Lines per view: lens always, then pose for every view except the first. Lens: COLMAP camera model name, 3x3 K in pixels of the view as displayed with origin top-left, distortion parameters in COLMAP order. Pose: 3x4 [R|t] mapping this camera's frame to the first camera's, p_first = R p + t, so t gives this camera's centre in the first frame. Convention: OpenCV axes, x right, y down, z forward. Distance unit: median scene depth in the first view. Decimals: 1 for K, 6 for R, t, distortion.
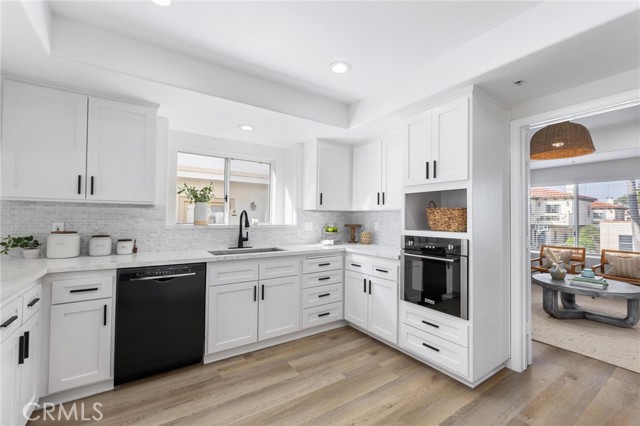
lens RADIAL K [[277.5, 0, 316.8], [0, 277.5, 212.9], [0, 0, 1]] dist [0.000932, -0.000414]
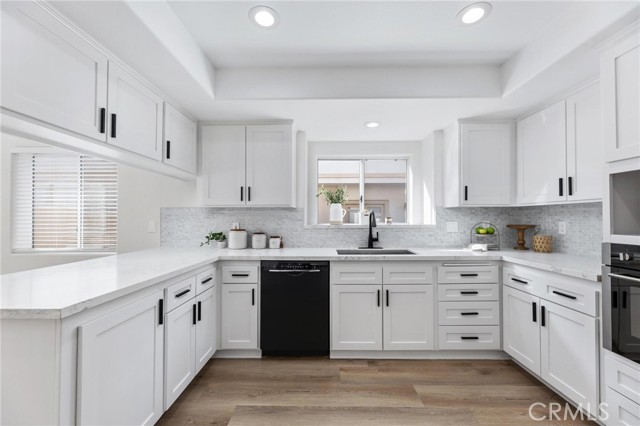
lens RADIAL K [[256.2, 0, 319.4], [0, 256.2, 213.9], [0, 0, 1]] dist [0.001569, -0.000441]
pose [[0.821234, -0.021309, -0.570193, 0.113060], [0.022110, 0.999740, -0.005518, 0.006499], [0.570163, -0.008075, 0.821492, 0.177189]]
